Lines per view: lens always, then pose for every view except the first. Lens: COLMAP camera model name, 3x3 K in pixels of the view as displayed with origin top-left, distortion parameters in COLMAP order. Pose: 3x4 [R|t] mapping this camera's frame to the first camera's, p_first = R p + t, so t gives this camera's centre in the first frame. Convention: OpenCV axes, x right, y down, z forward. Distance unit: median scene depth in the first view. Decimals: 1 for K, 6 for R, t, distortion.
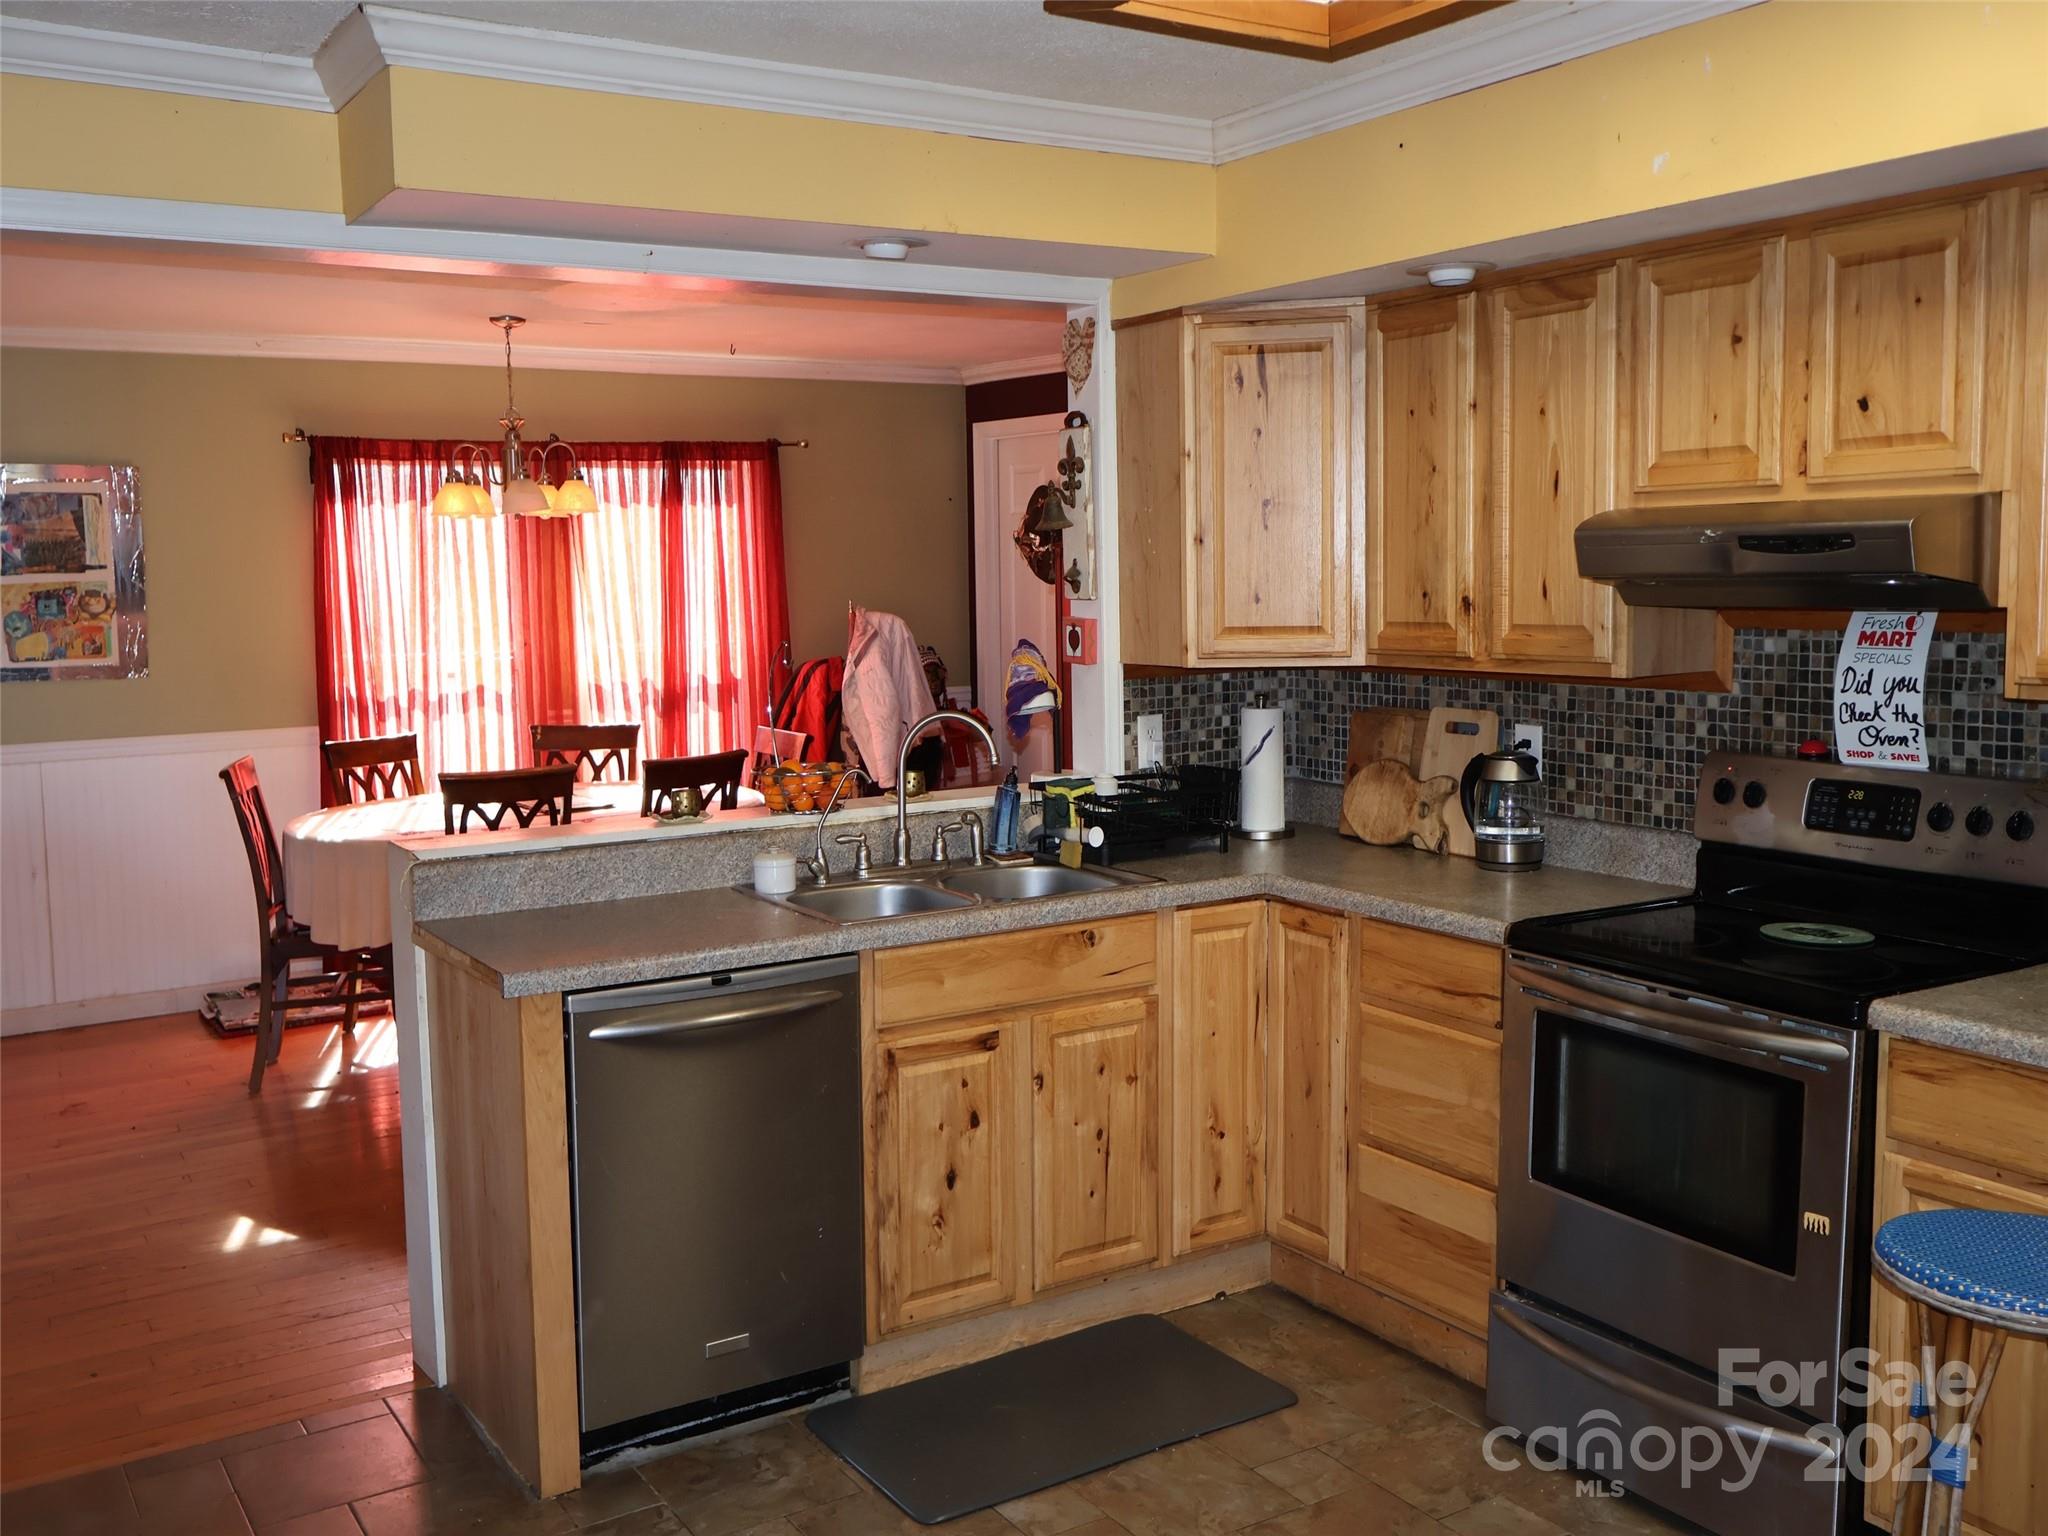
lens RADIAL K [[1892.0, 0, 1020.5], [0, 1892.0, 705.2], [0, 0, 1]] dist [-0.012736, -0.006332]
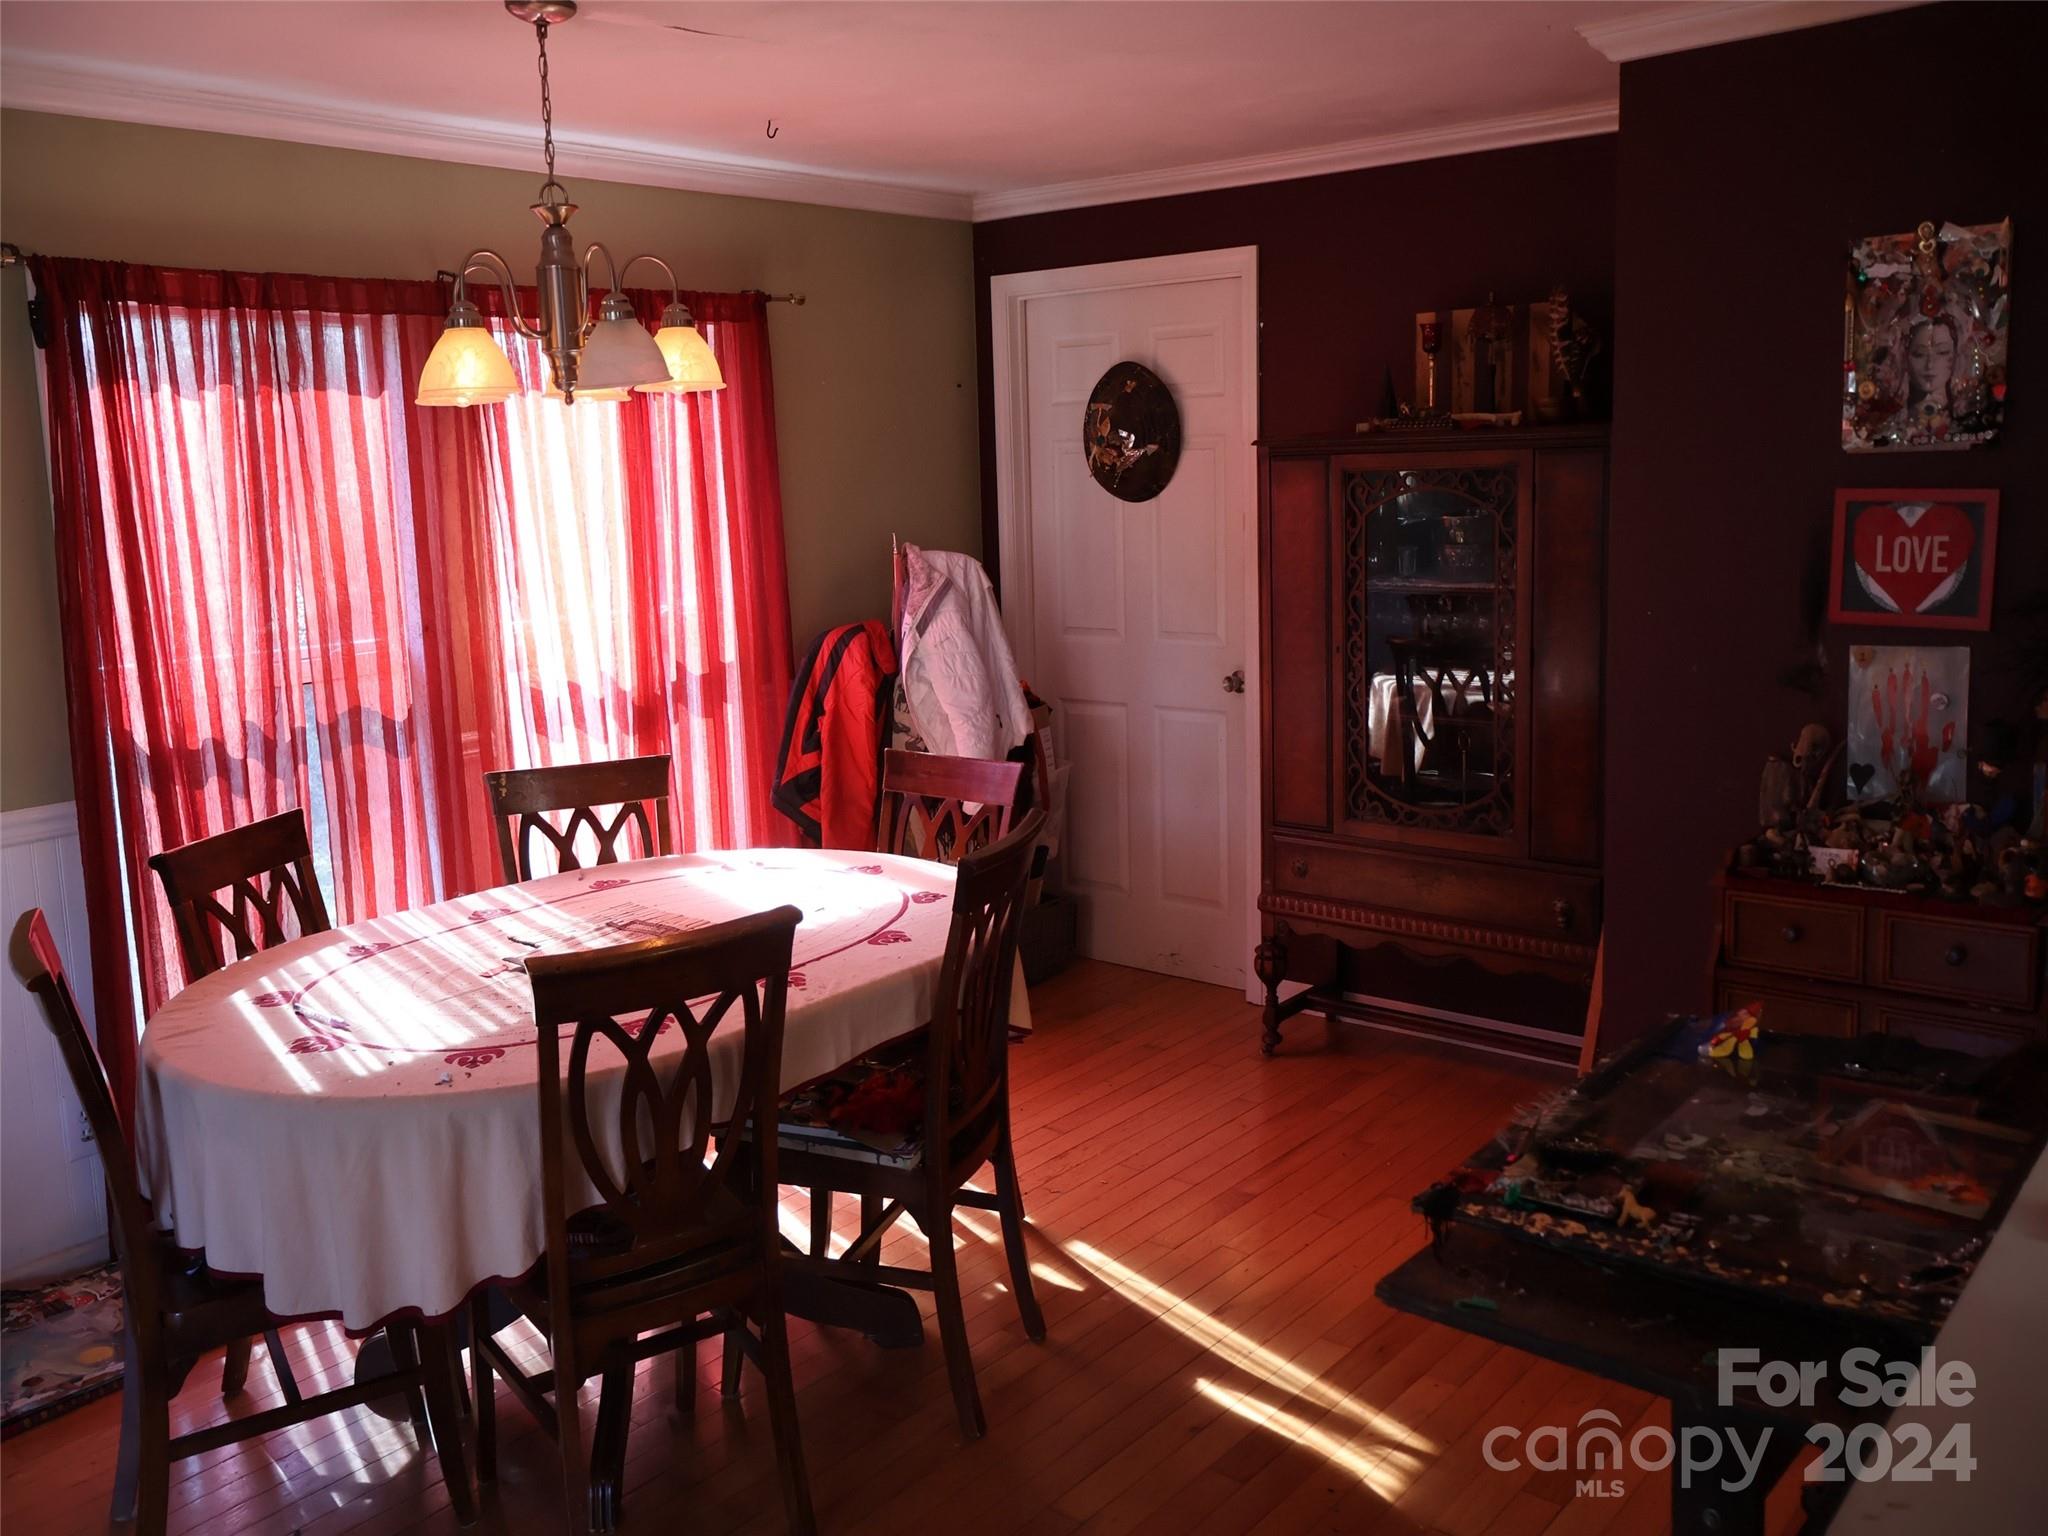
lens RADIAL K [[1714.2, 0, 1030.1], [0, 1714.2, 729.0], [0, 0, 1]] dist [0.005906, -0.000917]
pose [[0.948066, -0.069520, 0.310382, -0.246367], [0.044655, 0.995249, 0.086519, -0.038696], [-0.314922, -0.068165, 0.946667, 0.418025]]
